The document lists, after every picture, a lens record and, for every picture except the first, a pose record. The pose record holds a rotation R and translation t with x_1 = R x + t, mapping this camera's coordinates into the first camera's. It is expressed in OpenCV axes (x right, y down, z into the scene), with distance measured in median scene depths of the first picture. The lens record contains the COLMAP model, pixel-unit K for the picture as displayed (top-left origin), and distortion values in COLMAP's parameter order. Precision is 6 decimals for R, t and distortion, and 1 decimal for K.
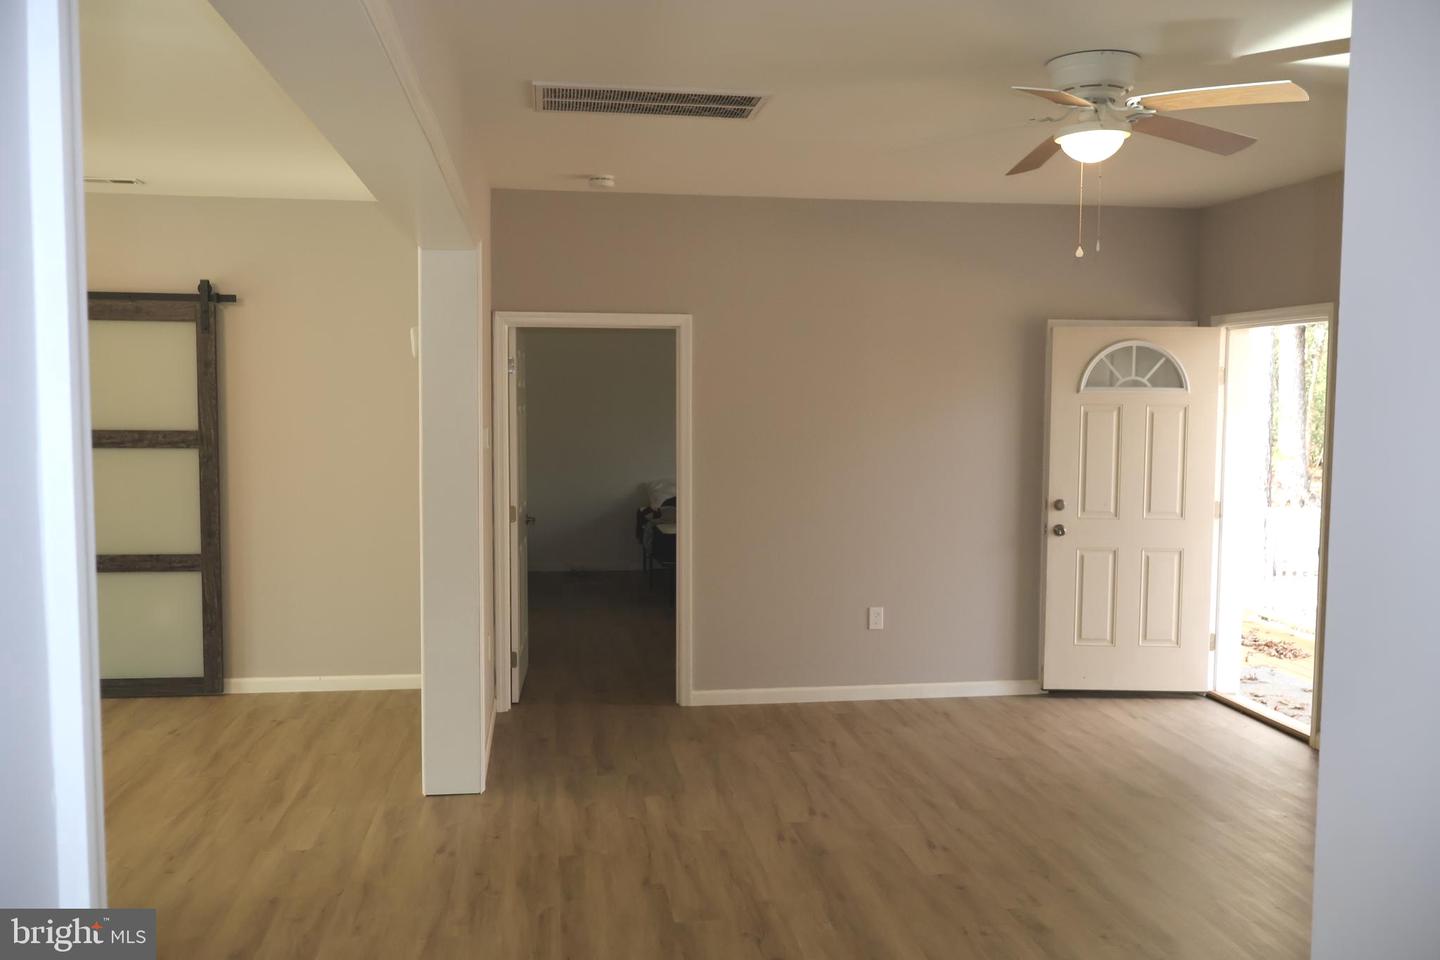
lens RADIAL K [[1196.3, 0, 715.0], [0, 1196.3, 487.3], [0, 0, 1]] dist [-0.003694, -0.004759]
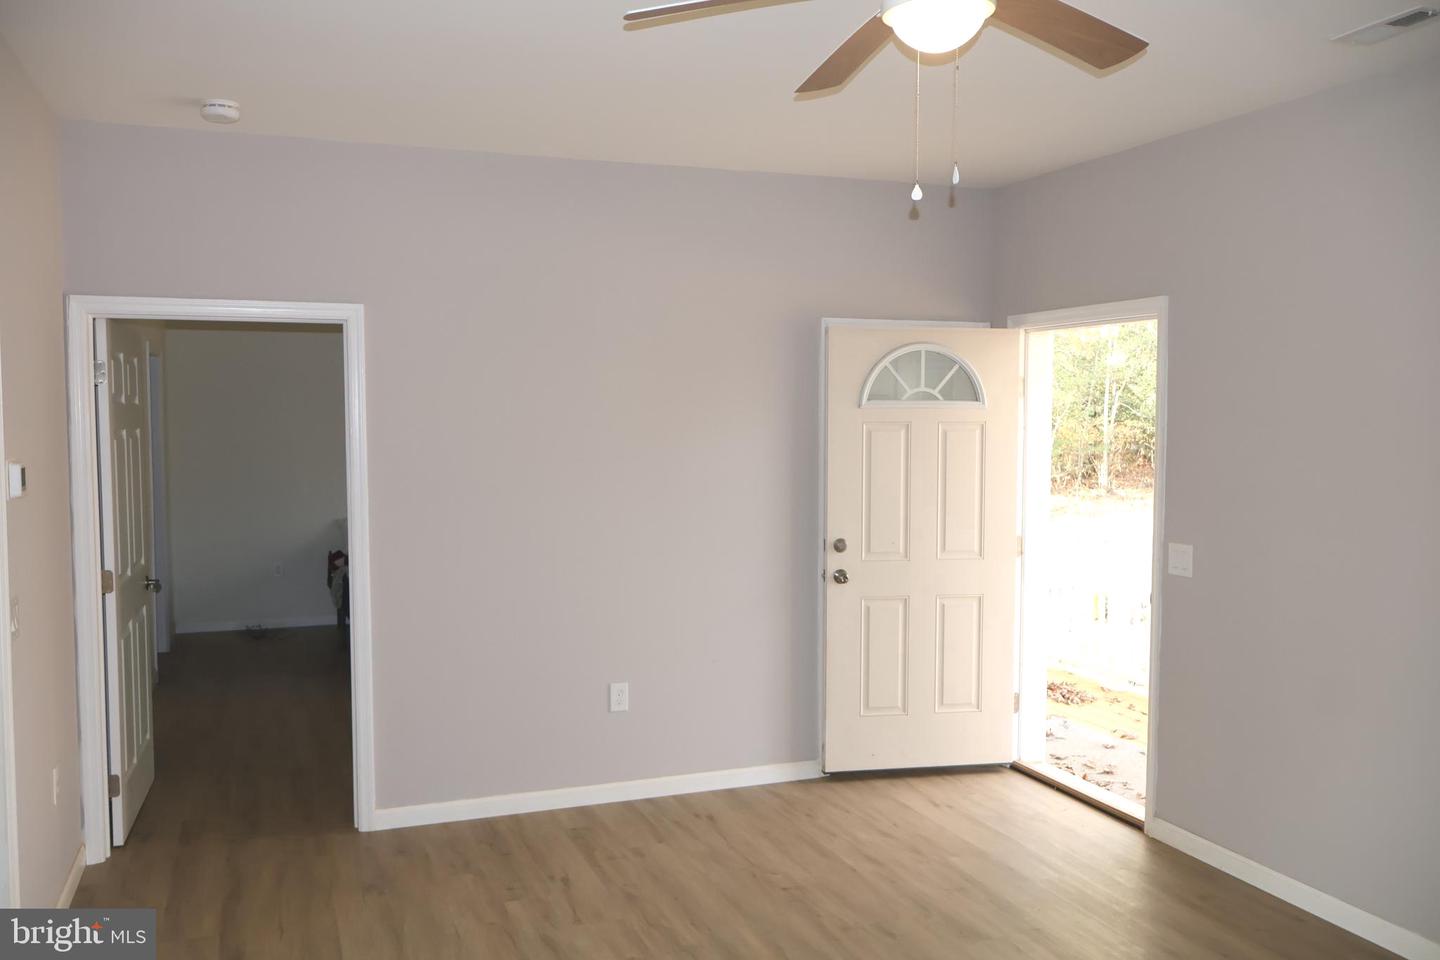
lens RADIAL K [[1196.3, 0, 715.0], [0, 1196.3, 487.3], [0, 0, 1]] dist [-0.003694, -0.004759]
pose [[0.975503, -0.018452, 0.219211, 0.027977], [0.022027, 0.999661, -0.013878, -0.015722], [-0.218881, 0.018366, 0.975579, 0.227592]]
